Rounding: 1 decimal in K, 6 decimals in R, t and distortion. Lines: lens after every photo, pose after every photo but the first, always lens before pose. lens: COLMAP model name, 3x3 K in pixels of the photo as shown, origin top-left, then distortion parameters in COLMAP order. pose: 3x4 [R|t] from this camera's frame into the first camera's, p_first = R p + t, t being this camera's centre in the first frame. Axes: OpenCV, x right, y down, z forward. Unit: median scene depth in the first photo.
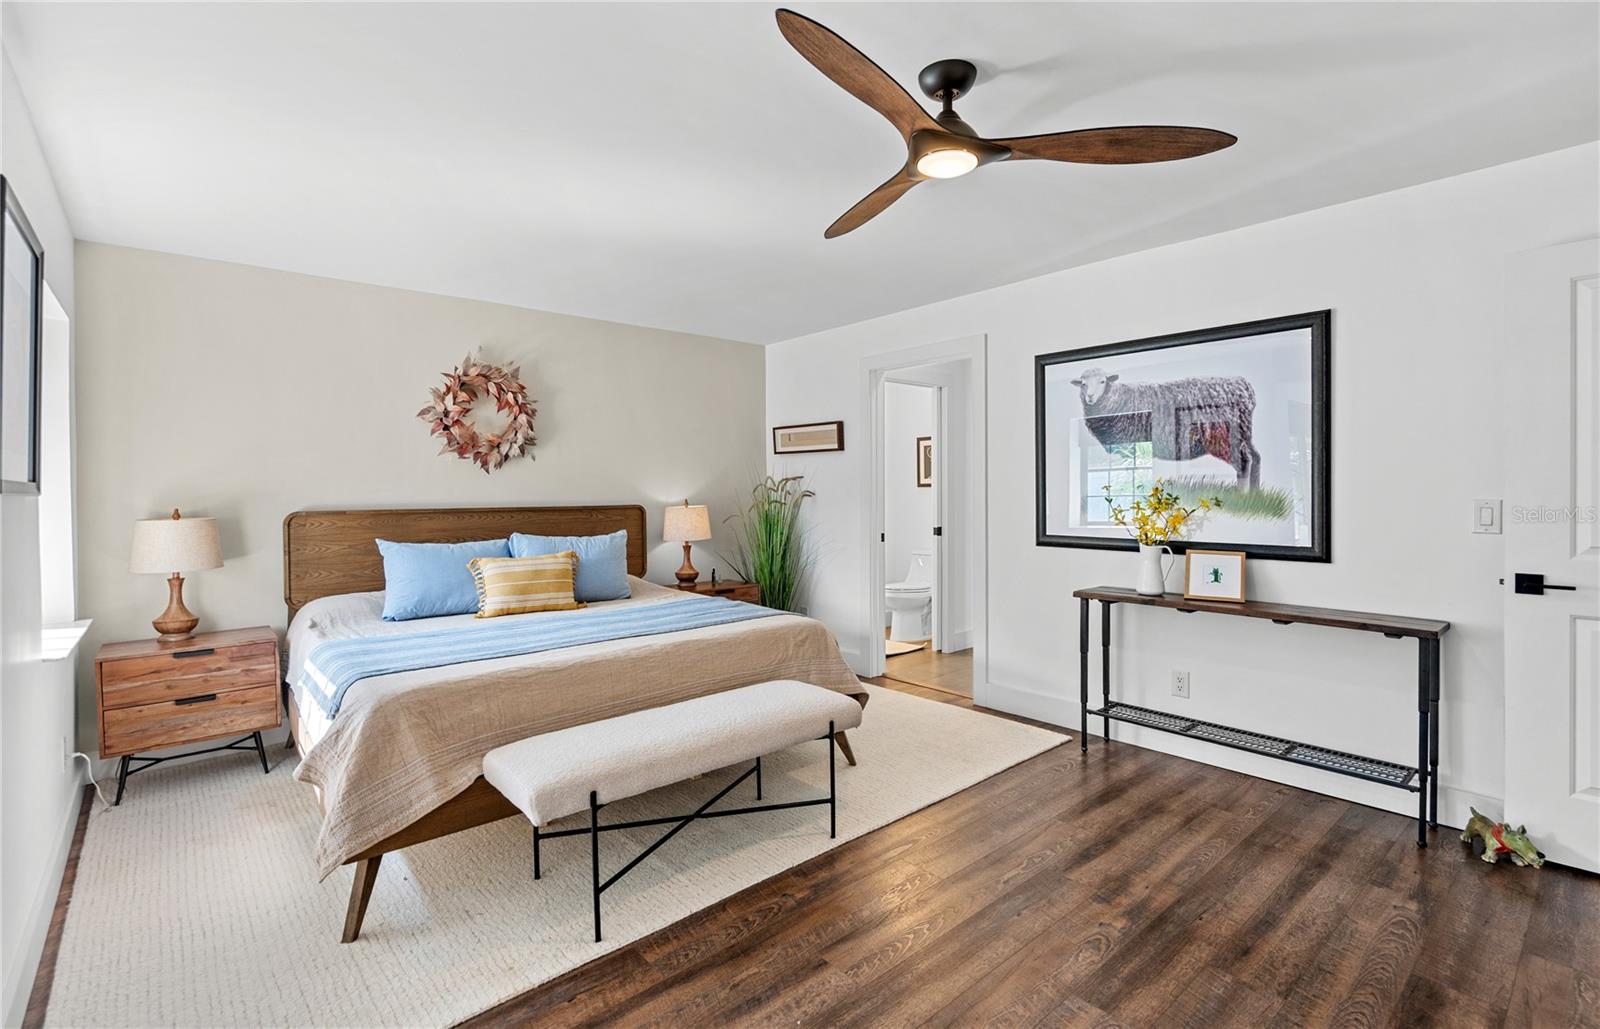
lens RADIAL K [[722.1, 0, 798.0], [0, 722.1, 501.2], [0, 0, 1]] dist [-0.002890, 0.000001]
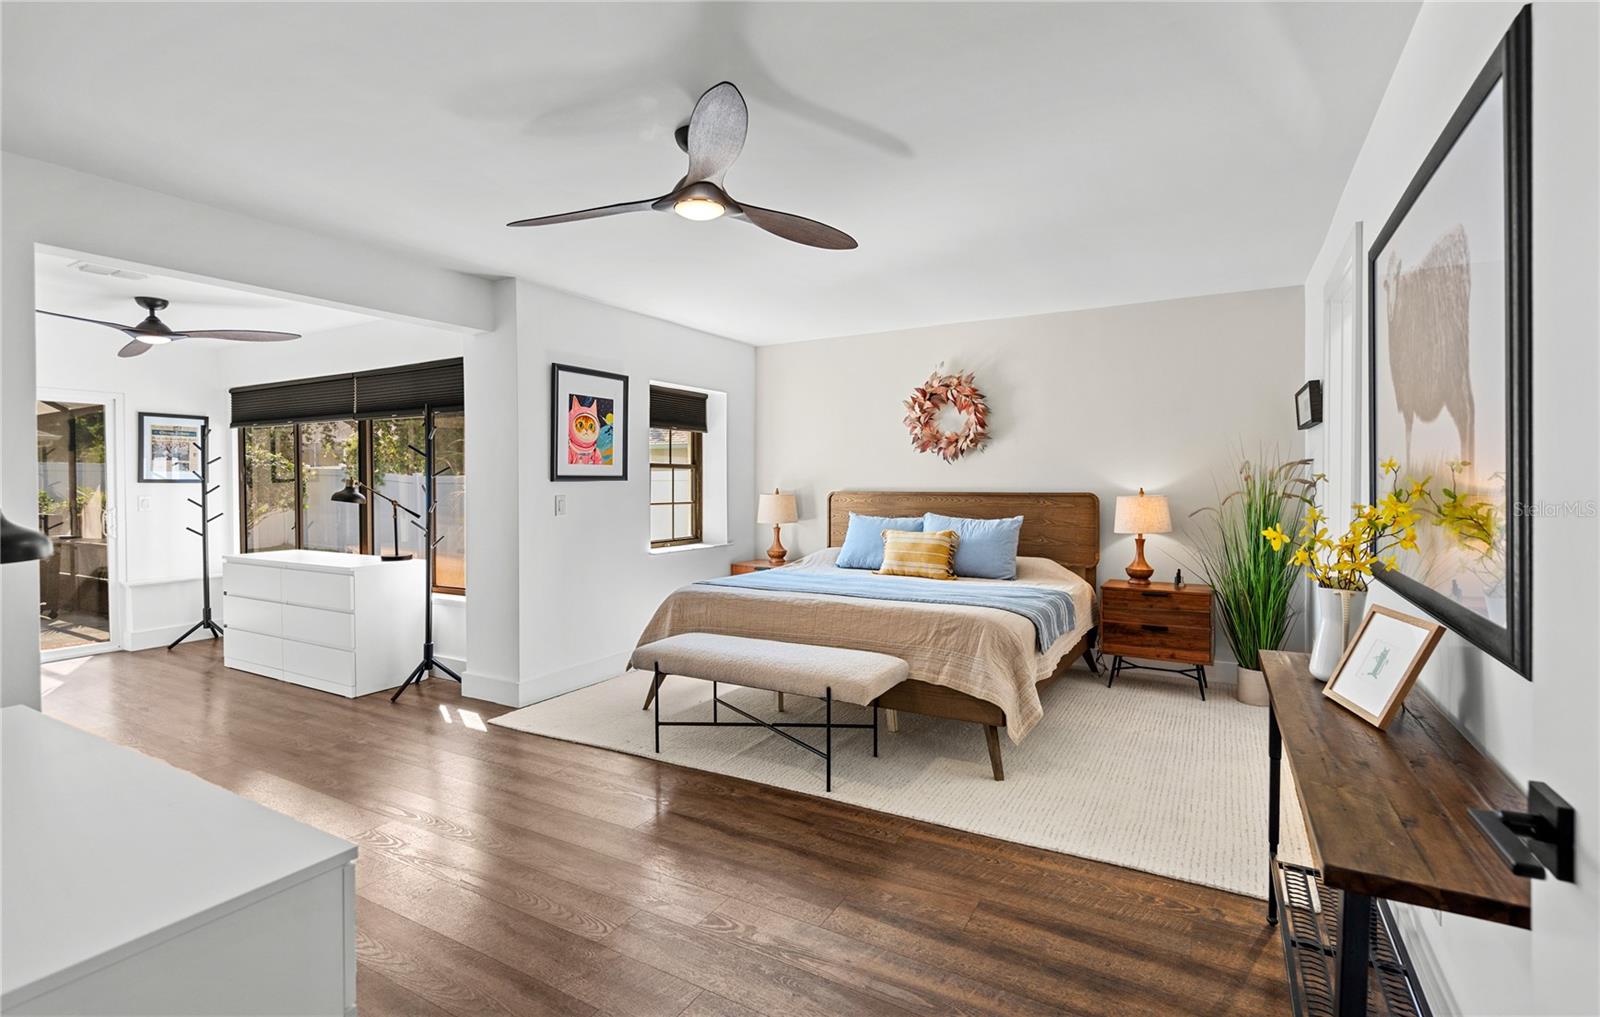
lens RADIAL K [[732.0, 0, 806.3], [0, 732.0, 481.8], [0, 0, 1]] dist [-0.001222, 0.000421]
pose [[0.339155, 0.007338, -0.940702, 0.712737], [-0.009082, 0.999949, 0.004526, -0.012625], [0.940687, 0.007008, 0.339204, 0.374515]]
